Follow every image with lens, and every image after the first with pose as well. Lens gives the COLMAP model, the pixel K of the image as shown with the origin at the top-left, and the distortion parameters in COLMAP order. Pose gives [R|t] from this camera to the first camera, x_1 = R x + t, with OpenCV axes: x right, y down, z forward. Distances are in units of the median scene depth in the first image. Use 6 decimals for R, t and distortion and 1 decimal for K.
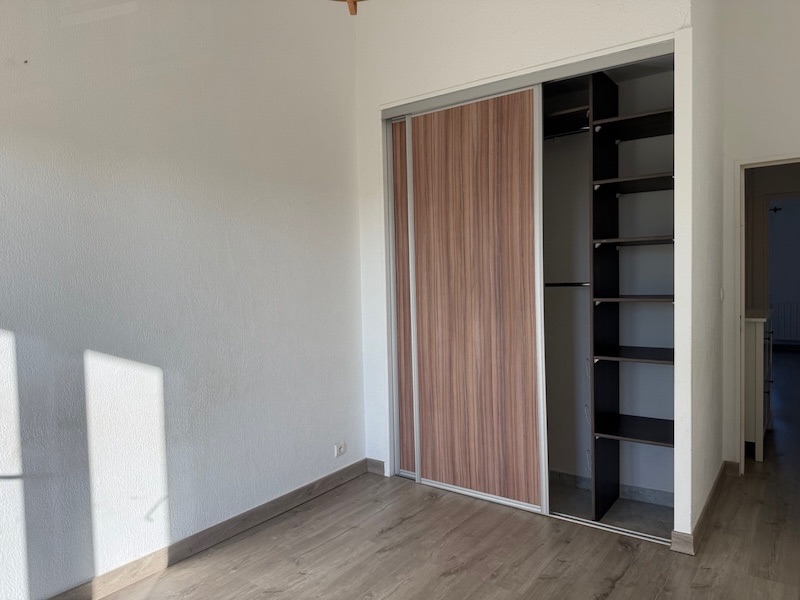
lens RADIAL K [[559.6, 0, 400.2], [0, 559.6, 300.1], [0, 0, 1]] dist [-0.004663, -0.001788]
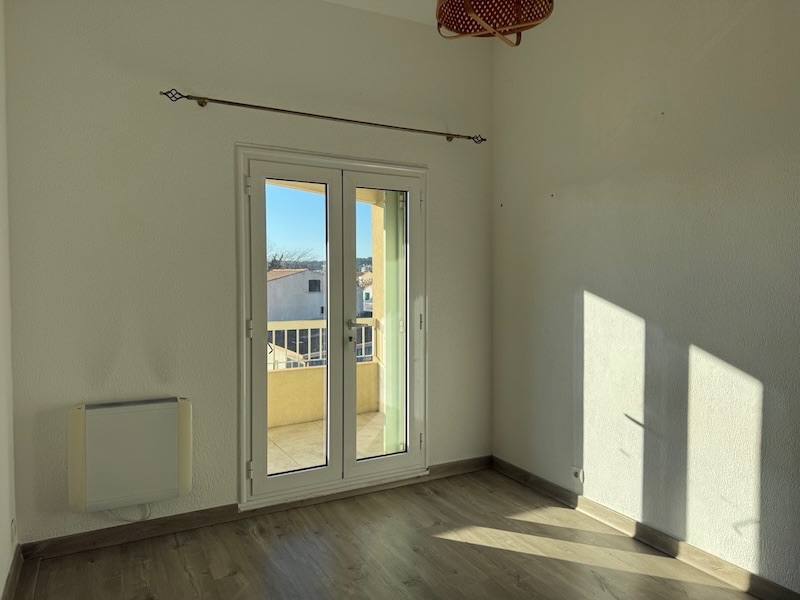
lens RADIAL K [[559.6, 0, 400.7], [0, 559.6, 298.7], [0, 0, 1]] dist [-0.004663, -0.001788]
pose [[-0.431689, 0.058291, -0.900137, 0.701046], [-0.032727, 0.996241, 0.080209, -0.073064], [0.901429, 0.064084, -0.428158, 0.923218]]
